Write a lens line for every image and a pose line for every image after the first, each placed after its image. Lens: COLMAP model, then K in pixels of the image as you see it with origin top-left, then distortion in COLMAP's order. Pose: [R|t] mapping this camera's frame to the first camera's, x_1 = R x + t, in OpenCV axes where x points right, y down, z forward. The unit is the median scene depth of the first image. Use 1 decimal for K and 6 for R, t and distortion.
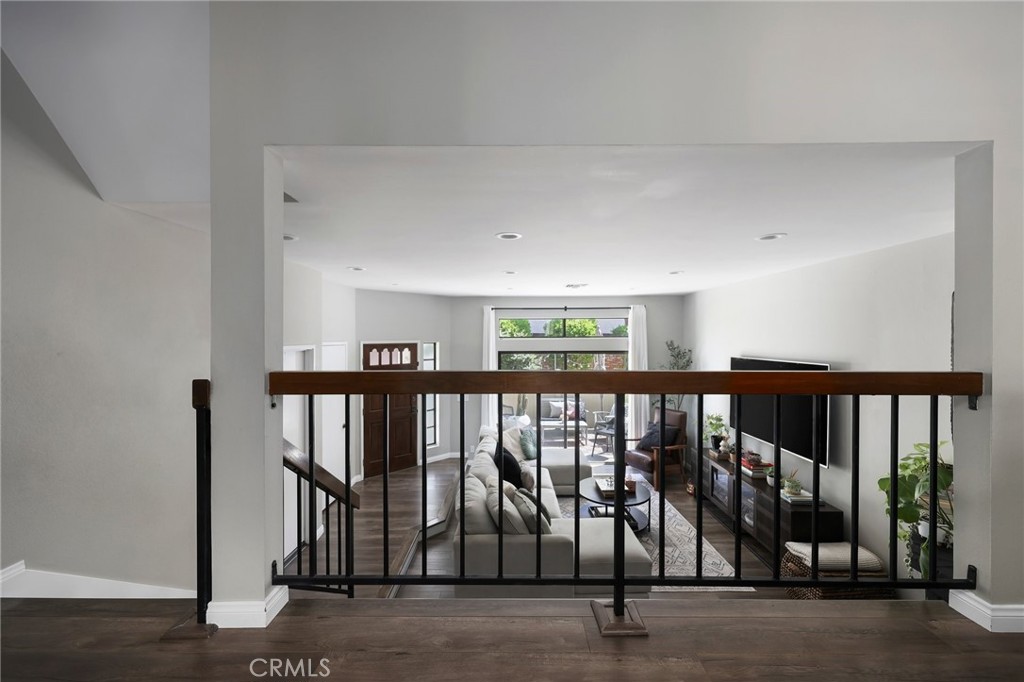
lens RADIAL K [[402.6, 0, 506.9], [0, 402.6, 338.6], [0, 0, 1]] dist [0.003017, -0.000174]
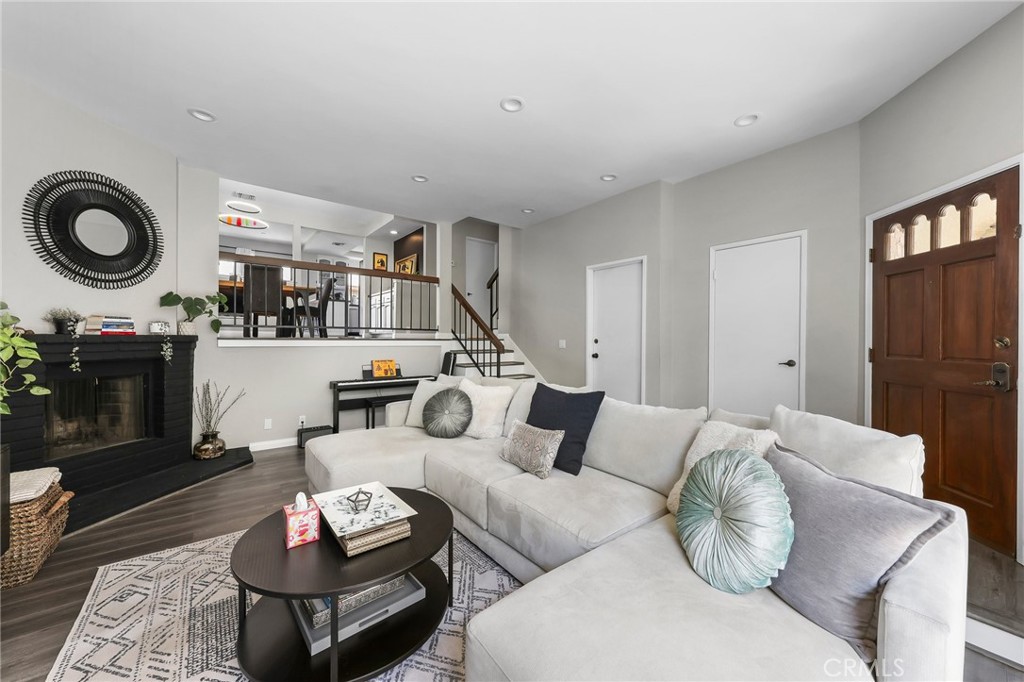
lens RADIAL K [[369.7, 0, 504.7], [0, 369.7, 339.3], [0, 0, 1]] dist [-0.001881, -0.000060]
pose [[-0.786207, -0.005941, -0.617935, 0.278162], [-0.014357, 0.999859, 0.008654, 0.157184], [0.617796, 0.015676, -0.786182, 1.028151]]
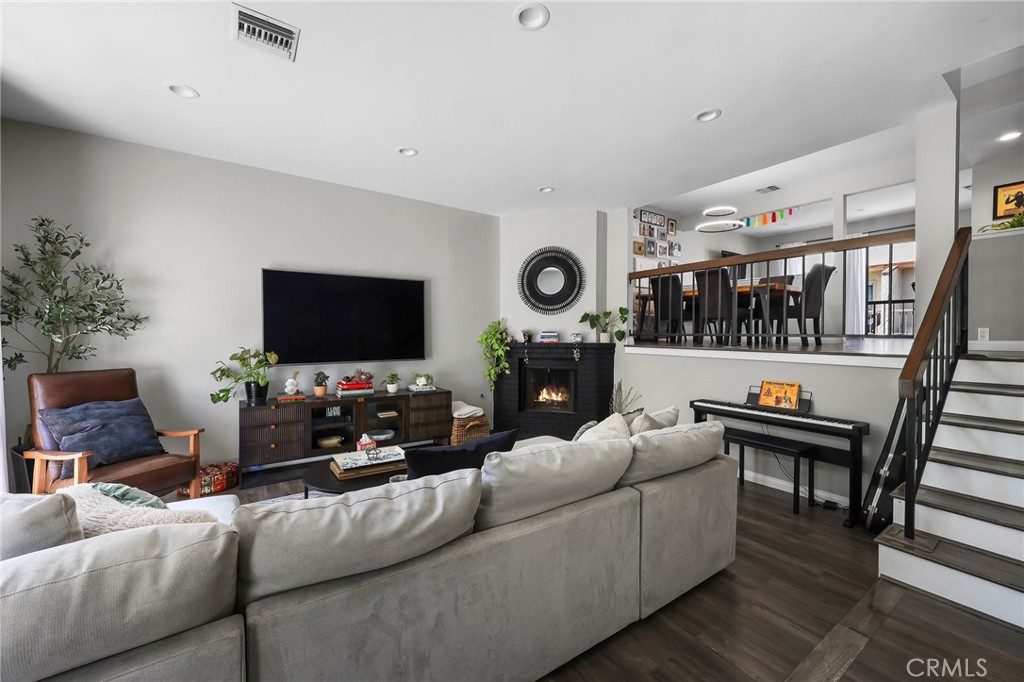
lens RADIAL K [[402.6, 0, 508.9], [0, 402.6, 336.1], [0, 0, 1]] dist [0.003017, -0.000174]
pose [[-0.553334, -0.007823, 0.832923, -0.279705], [-0.002144, 0.999966, 0.007968, 0.142366], [-0.832957, 0.002623, -0.553332, 0.883044]]
